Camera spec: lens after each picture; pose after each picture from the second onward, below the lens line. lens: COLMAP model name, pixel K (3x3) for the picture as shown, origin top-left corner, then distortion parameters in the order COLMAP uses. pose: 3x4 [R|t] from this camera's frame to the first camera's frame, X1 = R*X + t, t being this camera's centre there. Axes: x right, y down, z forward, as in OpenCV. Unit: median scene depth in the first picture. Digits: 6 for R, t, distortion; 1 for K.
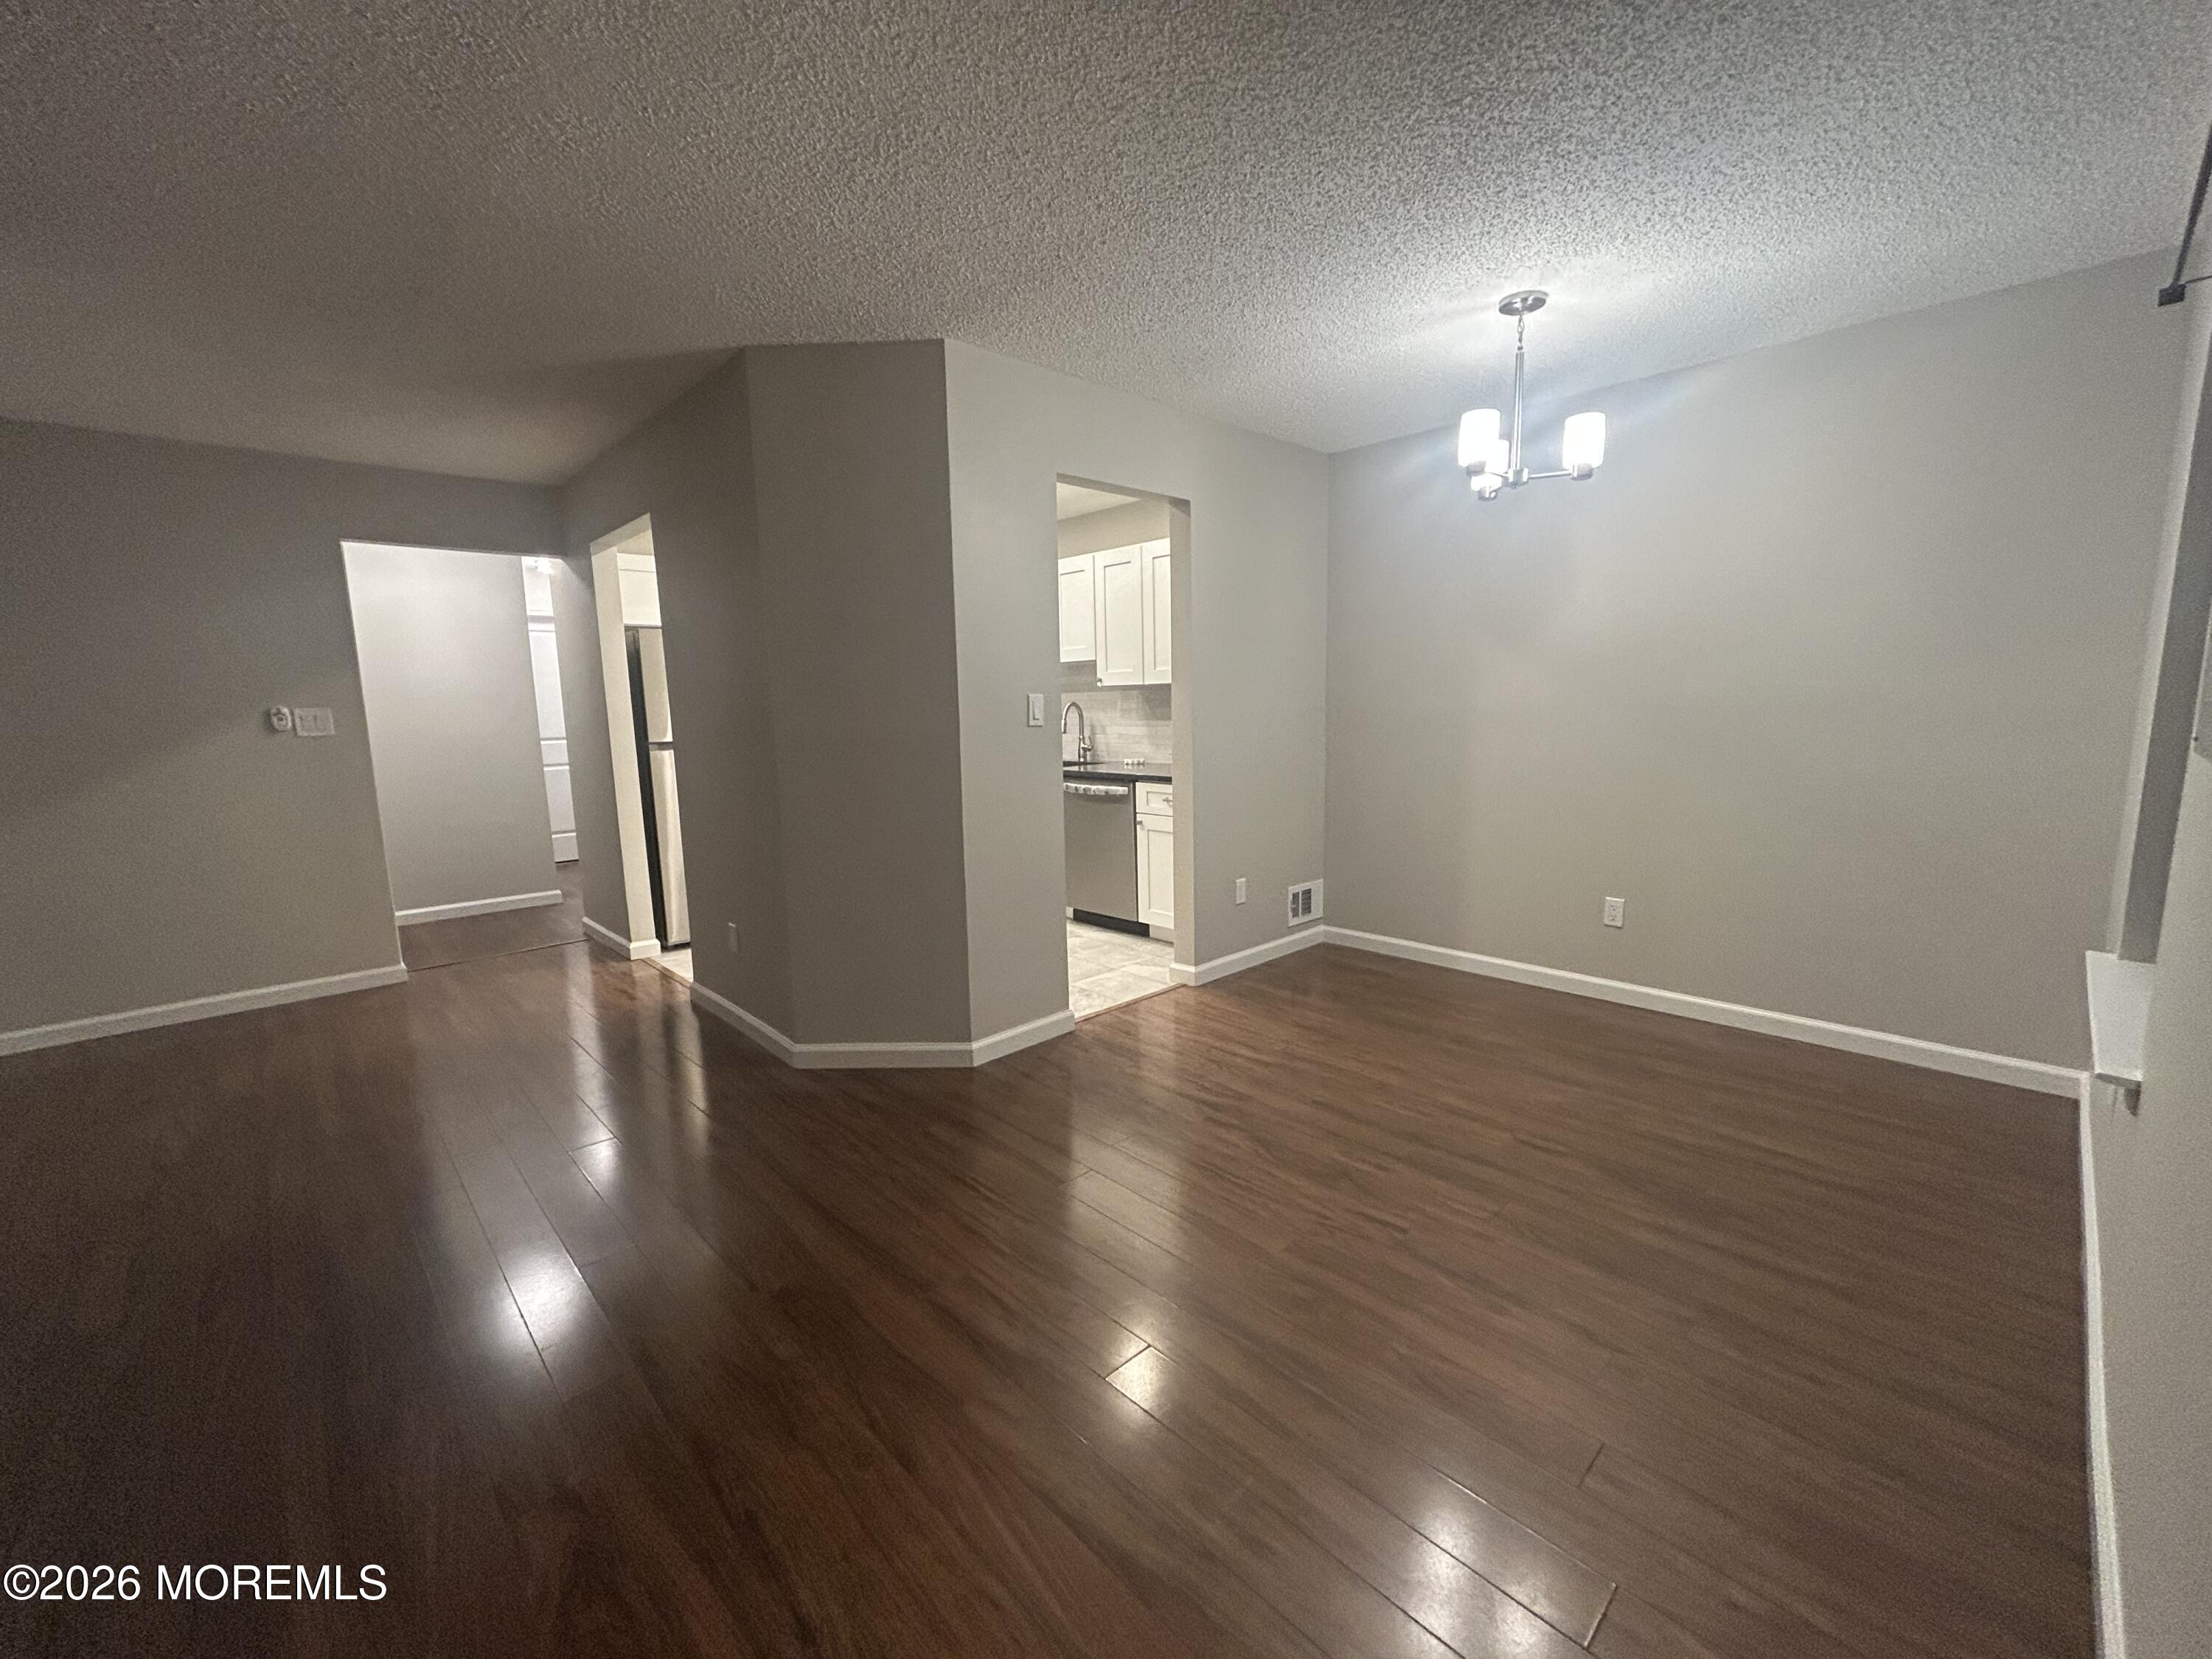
lens RADIAL K [[896.9, 0, 1113.0], [0, 896.9, 882.1], [0, 0, 1]] dist [0.000694, 0.000093]
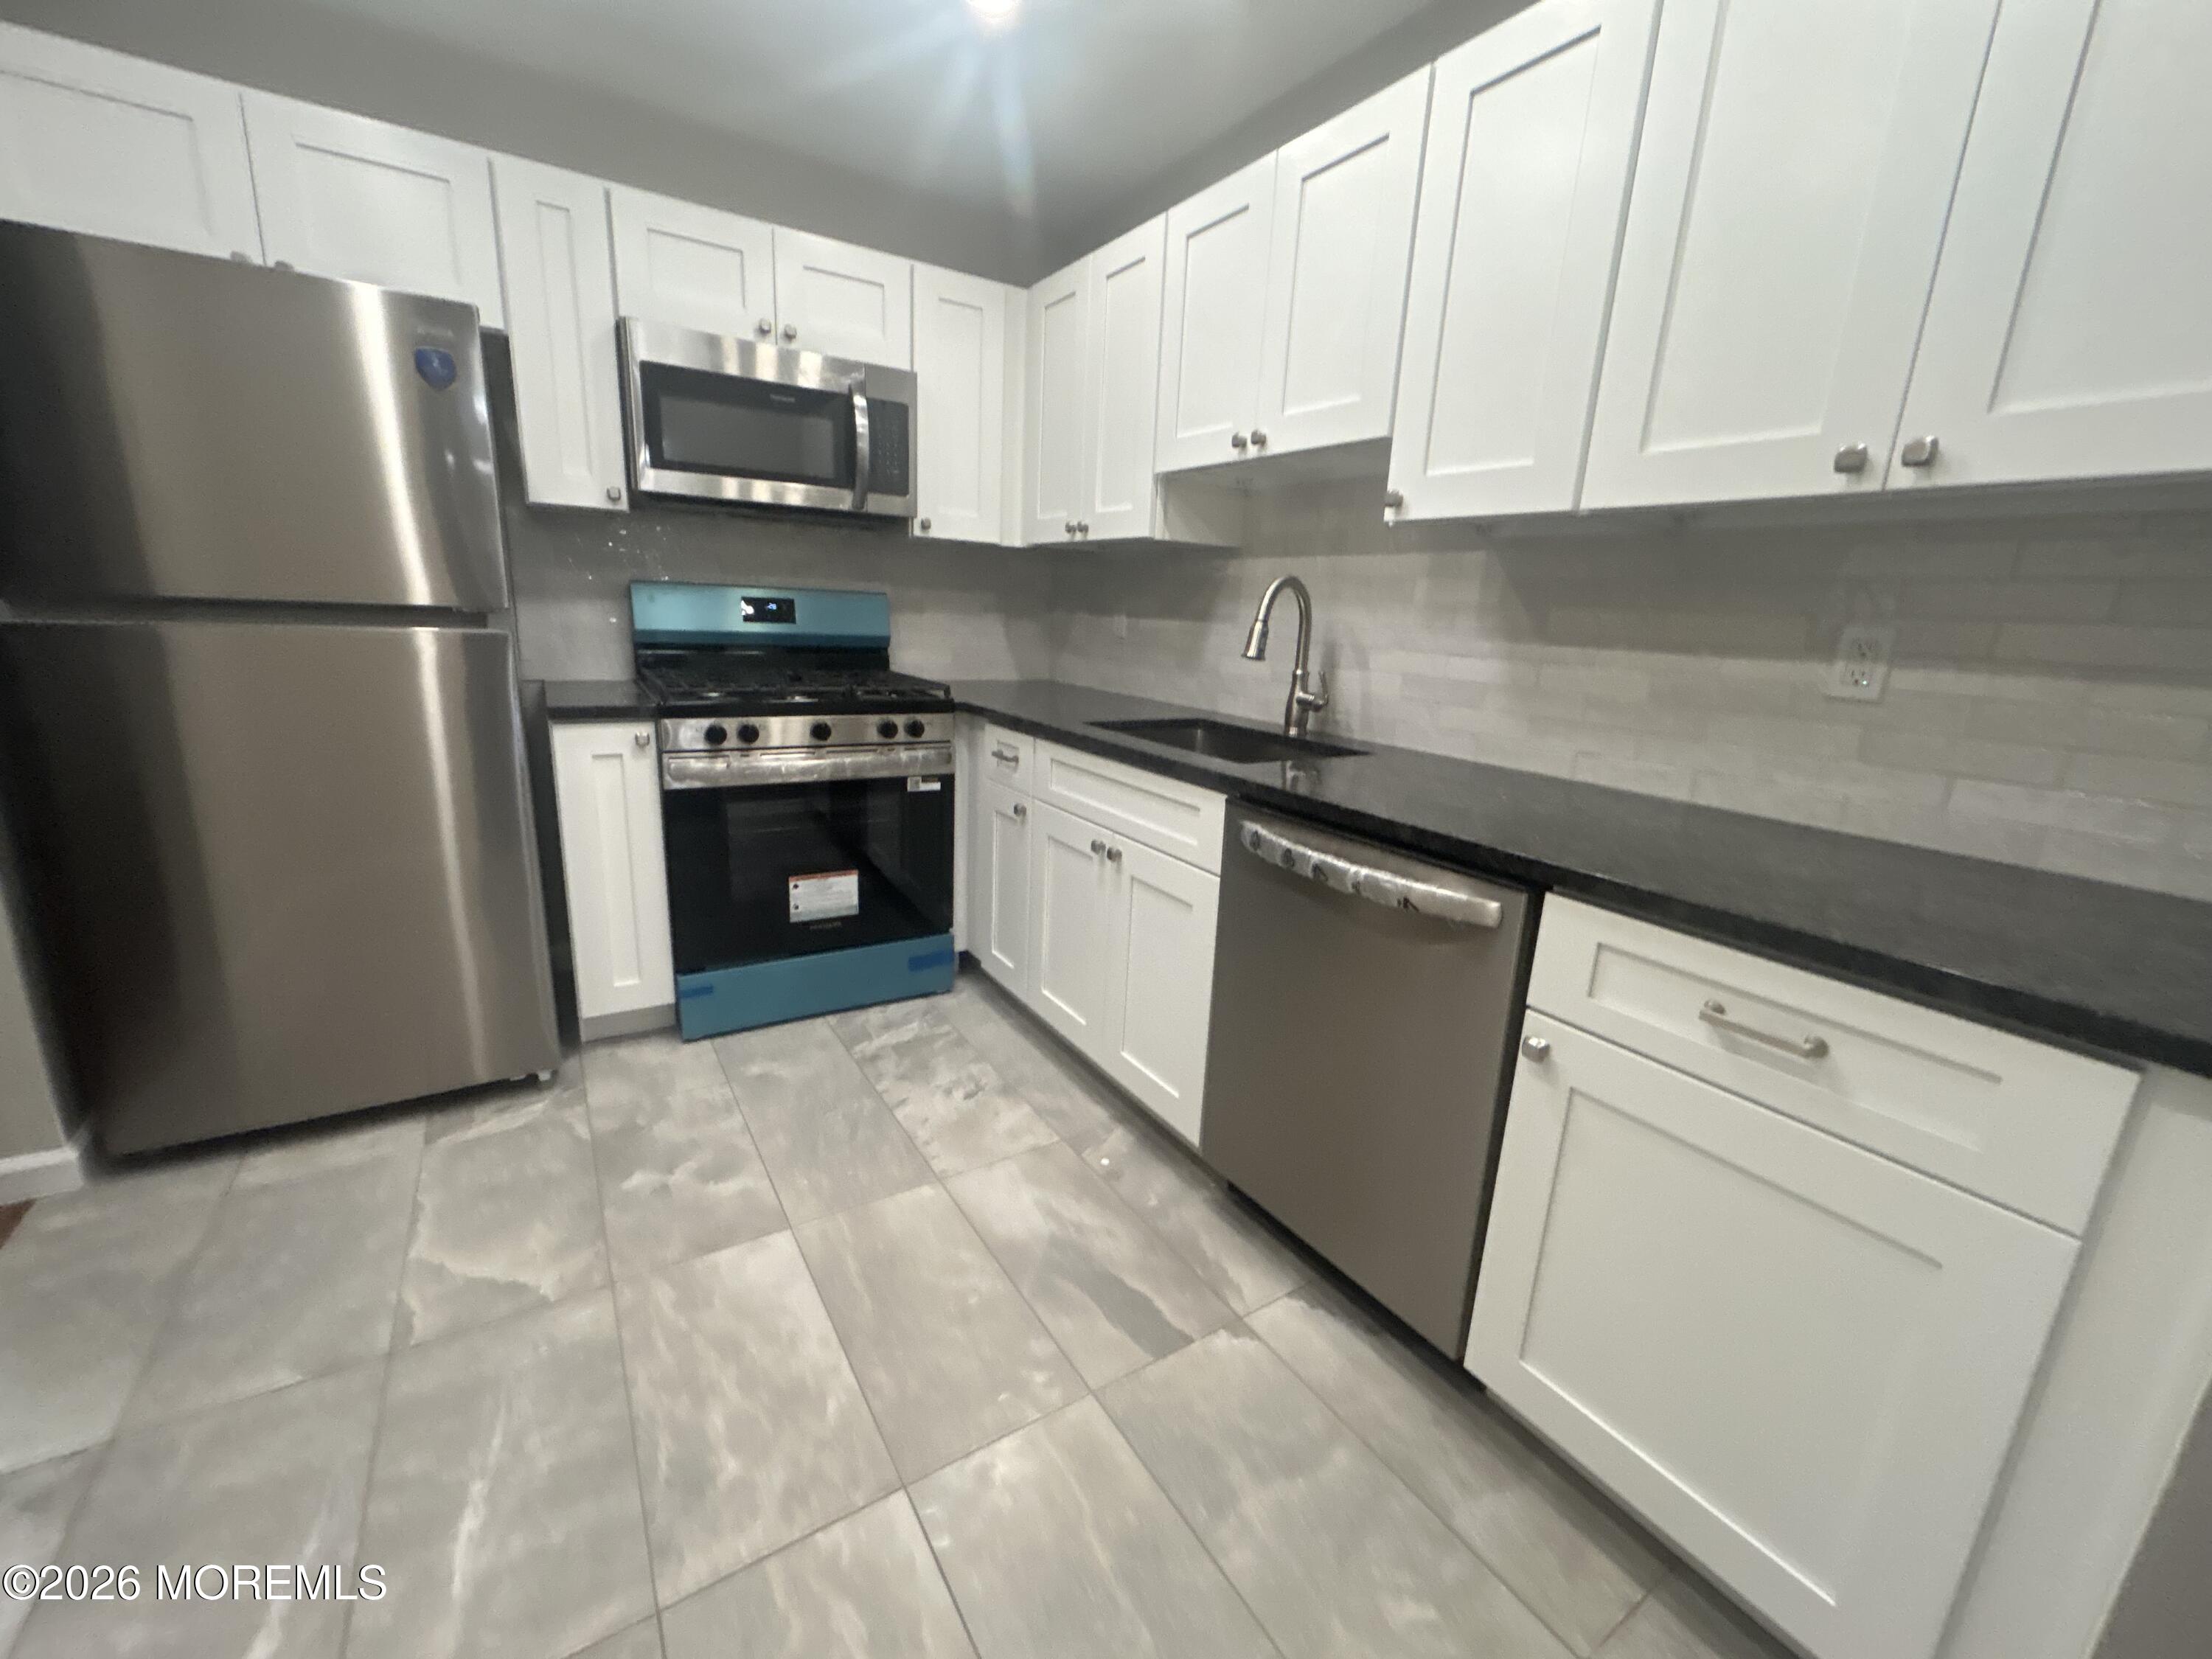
lens RADIAL K [[894.6, 0, 1106.0], [0, 894.6, 829.5], [0, 0, 1]] dist [0.000771, 0.000357]
pose [[0.978564, 0.110557, -0.173751, -0.051177], [-0.103927, 0.993482, 0.046833, -0.125324], [0.177796, -0.027771, 0.983675, 0.729396]]
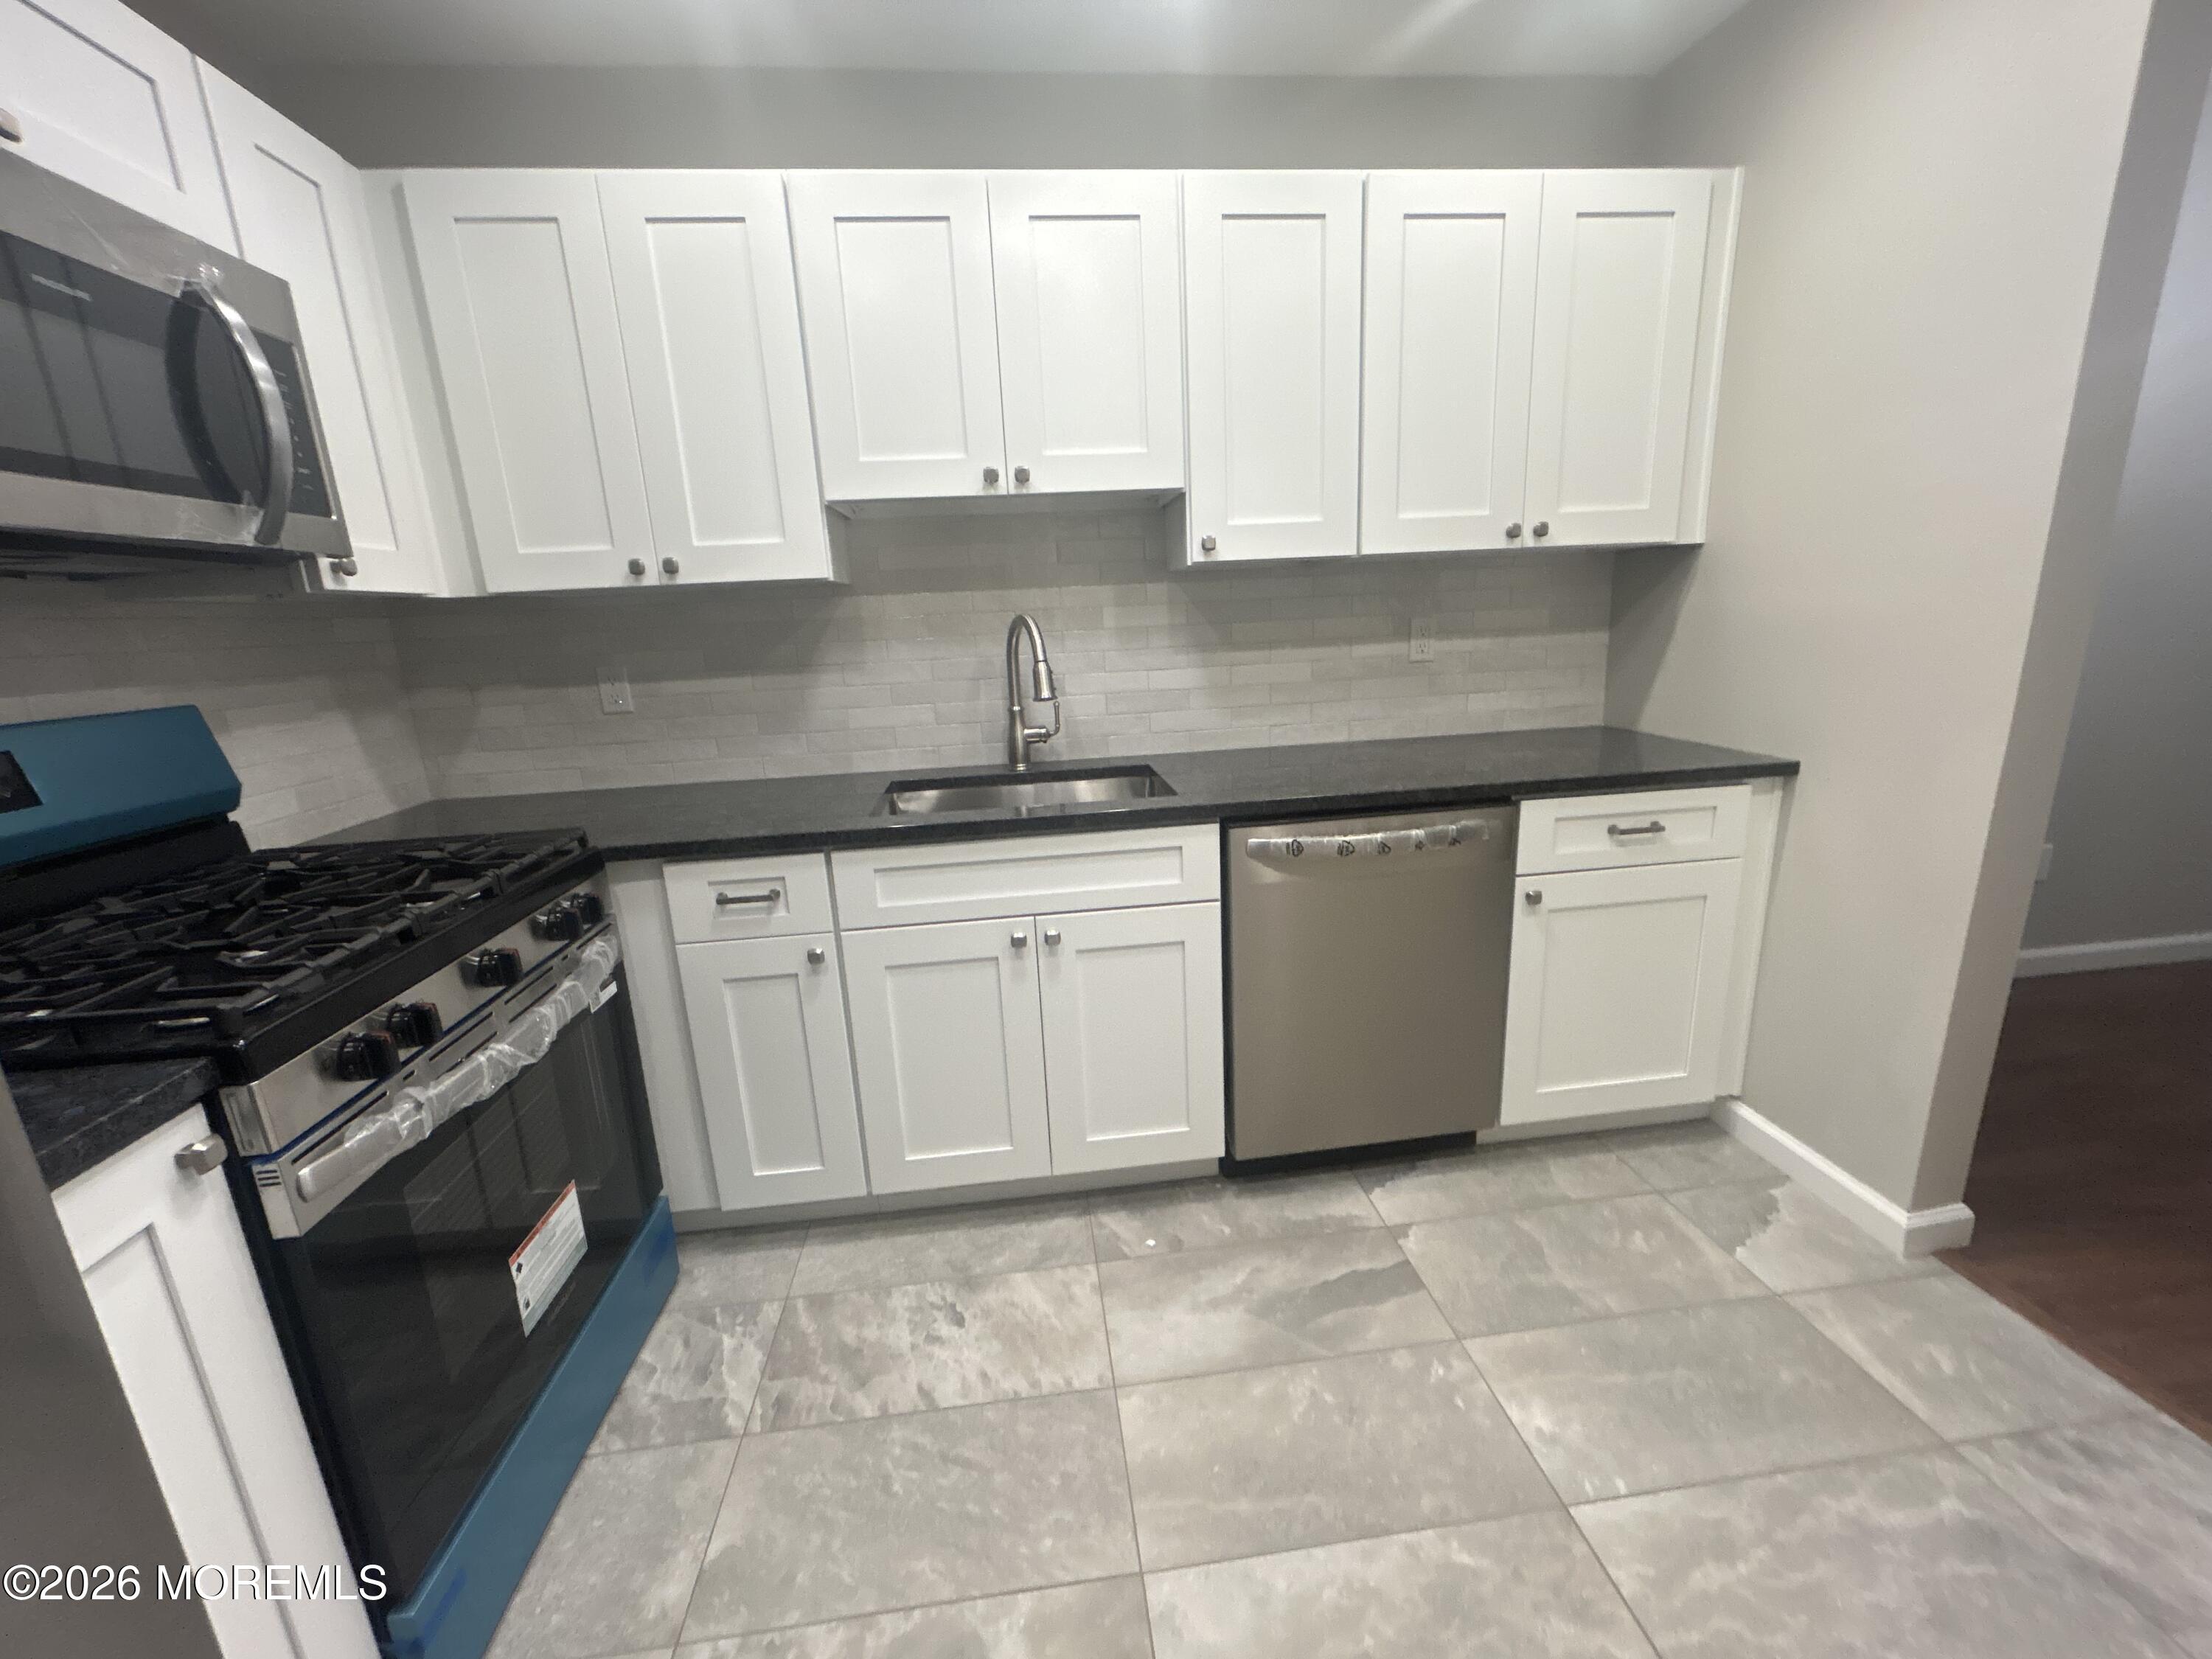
lens RADIAL K [[893.3, 0, 1106.0], [0, 893.3, 829.5], [0, 0, 1]] dist [-0.000510, 0.000084]
pose [[0.609472, -0.199113, 0.767397, -0.380621], [0.195860, 0.975761, 0.097623, -0.169784], [-0.768234, 0.090804, 0.633697, 0.884946]]
